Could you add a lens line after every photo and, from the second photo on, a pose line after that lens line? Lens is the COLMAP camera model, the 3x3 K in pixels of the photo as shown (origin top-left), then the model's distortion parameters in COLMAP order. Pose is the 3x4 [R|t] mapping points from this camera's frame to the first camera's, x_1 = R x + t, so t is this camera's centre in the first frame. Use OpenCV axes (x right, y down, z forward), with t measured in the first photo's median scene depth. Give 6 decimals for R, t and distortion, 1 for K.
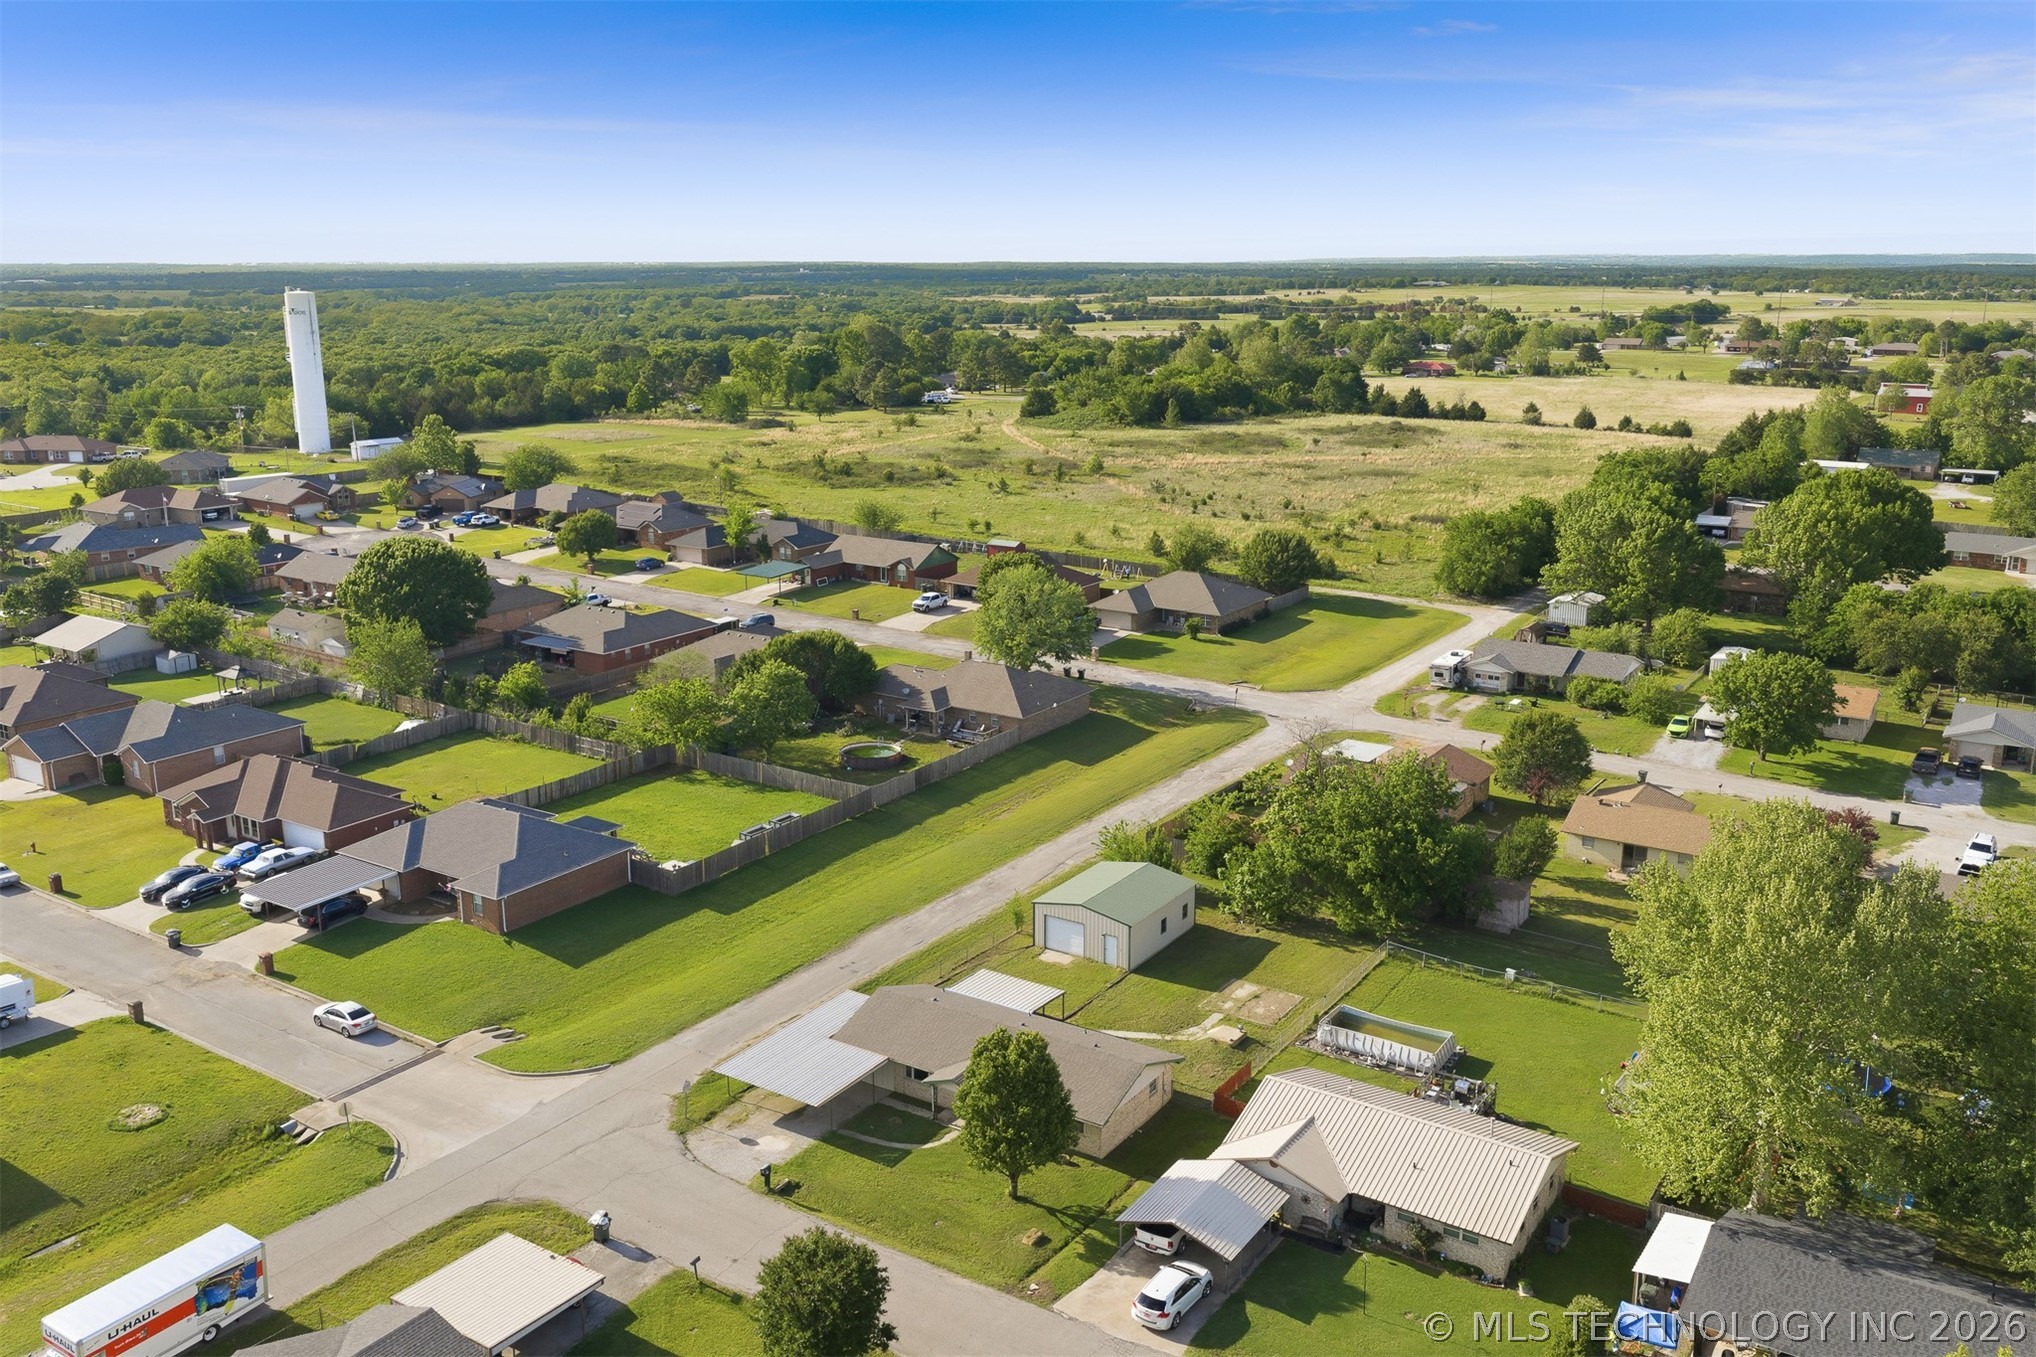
lens RADIAL K [[1631.8, 0, 1013.2], [0, 1631.8, 676.9], [0, 0, 1]] dist [0.004420, 0.002499]
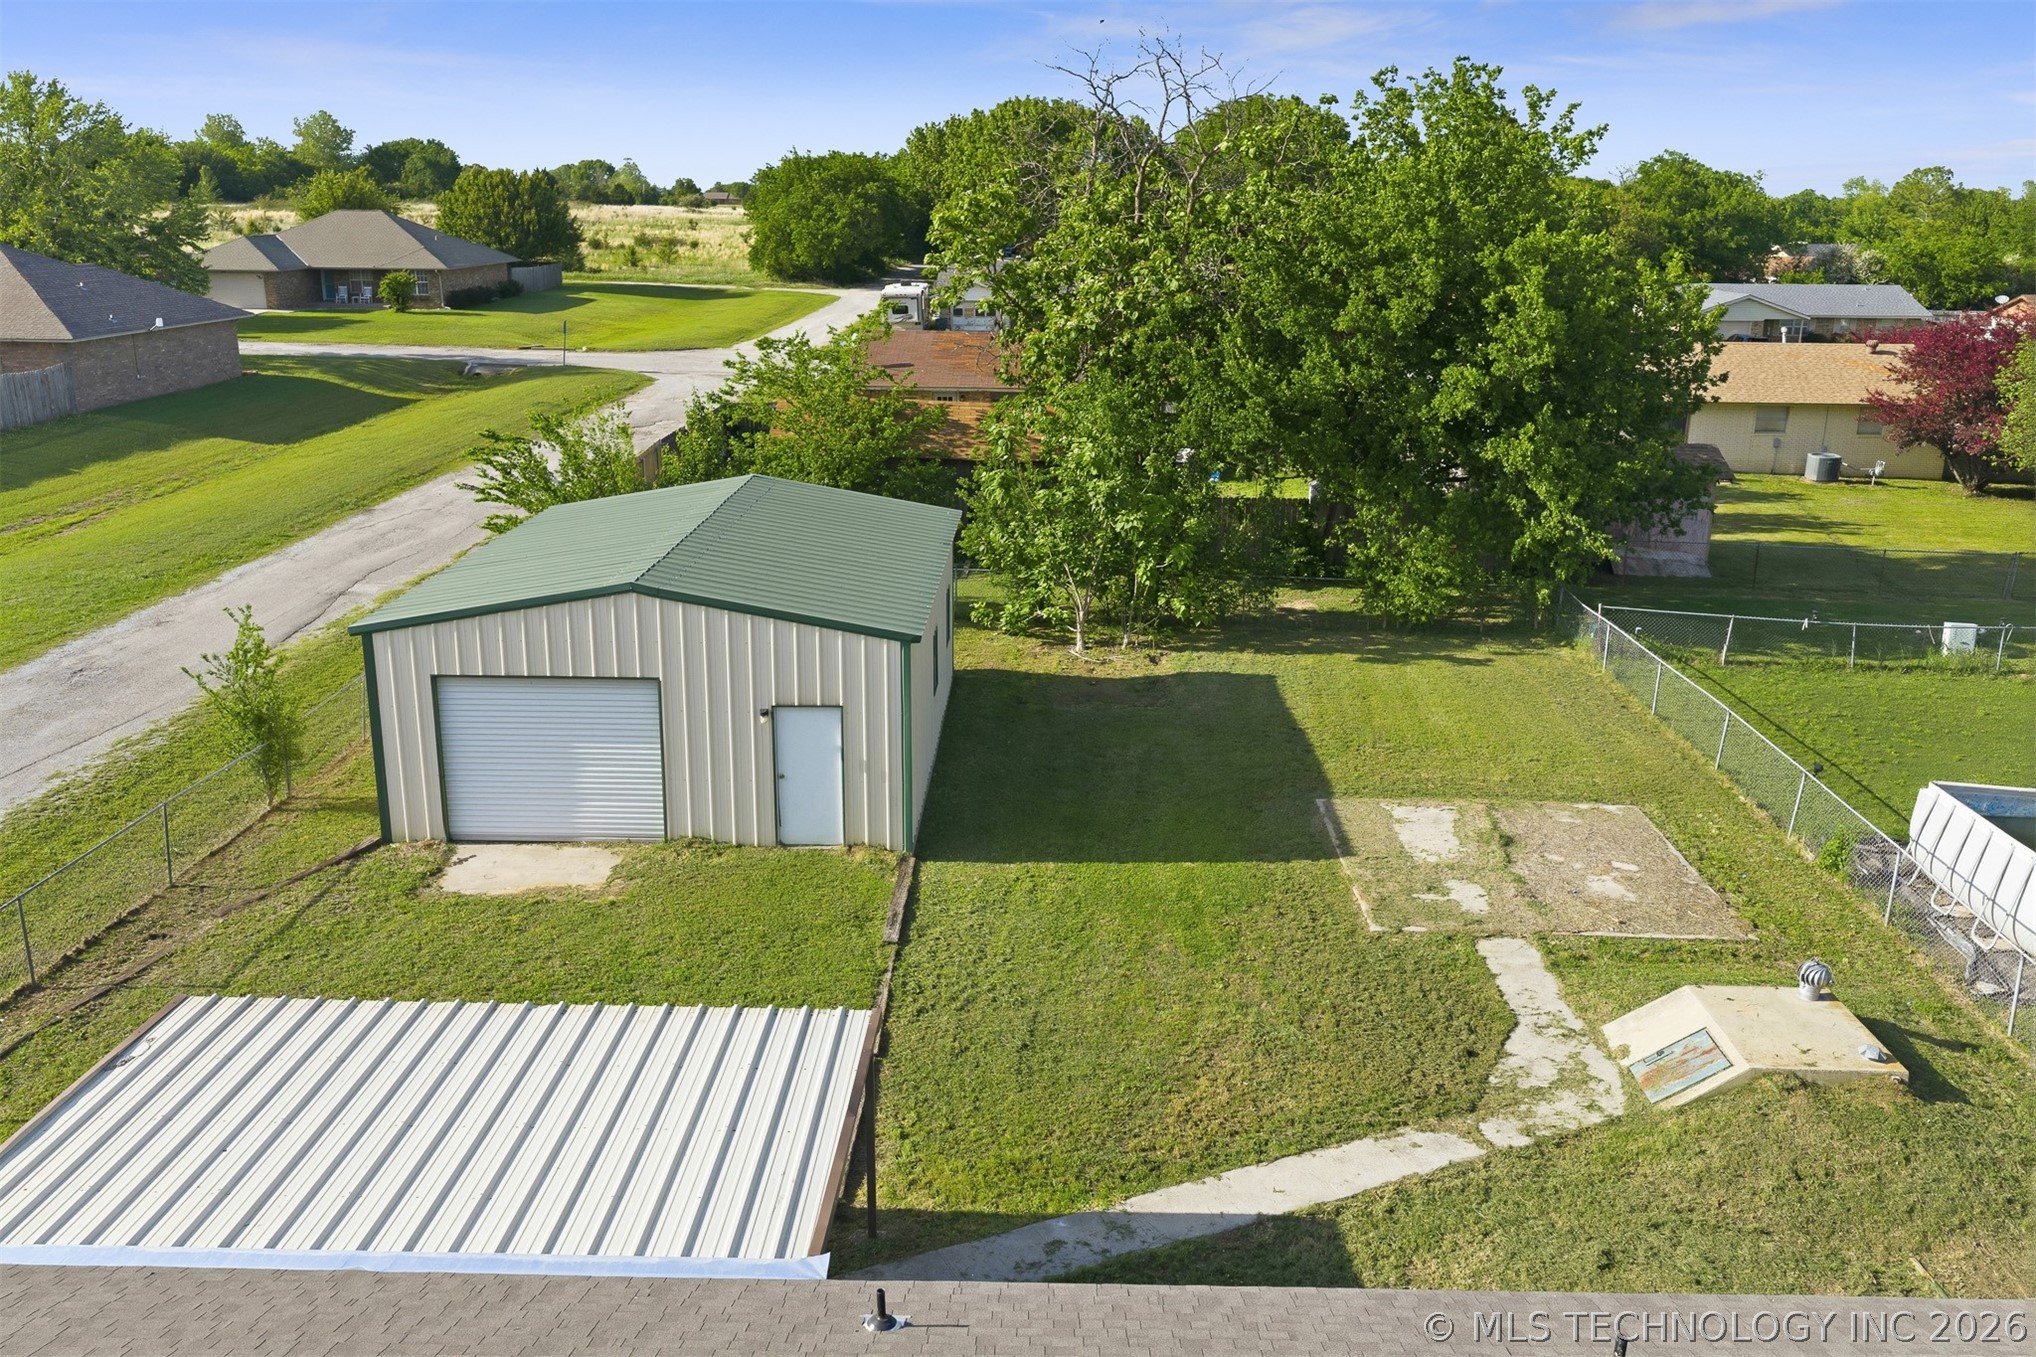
lens RADIAL K [[1691.5, 0, 996.5], [0, 1691.5, 683.0], [0, 0, 1]] dist [0.000035, 0.000945]
pose [[0.852686, -0.137304, 0.504058, -0.027141], [0.119368, 0.990526, 0.067889, 0.140527], [-0.508604, 0.002281, 0.860997, 0.782869]]
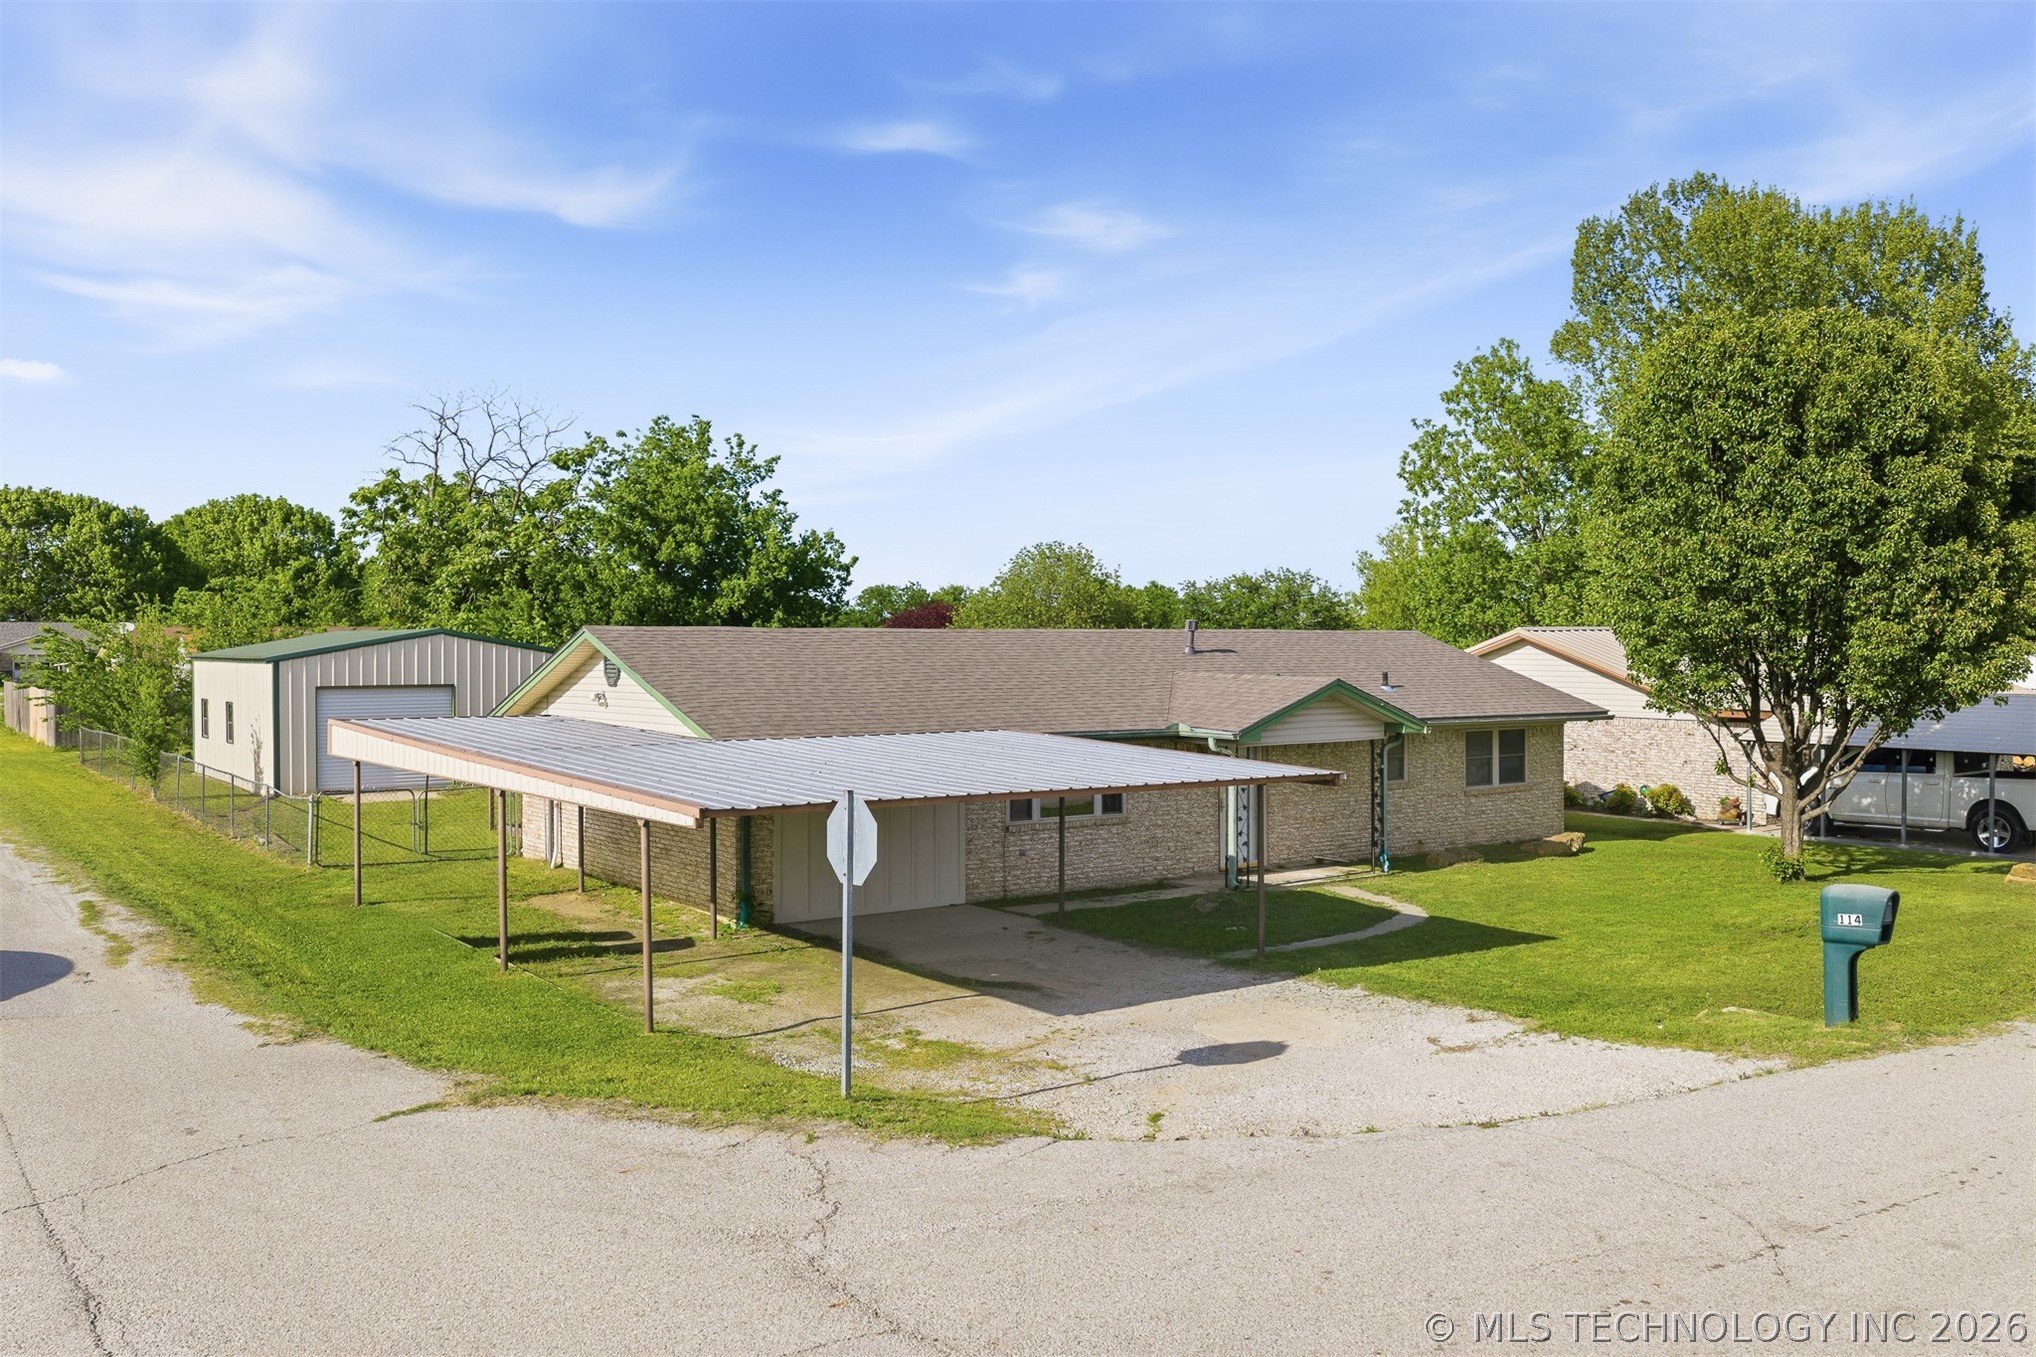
lens RADIAL K [[1631.8, 0, 1013.2], [0, 1631.8, 676.9], [0, 0, 1]] dist [0.004420, 0.002499]
pose [[0.357999, -0.020801, 0.933490, -0.212805], [0.221478, 0.973112, -0.063254, 0.188981], [-0.907075, 0.229393, 0.352980, 0.754061]]
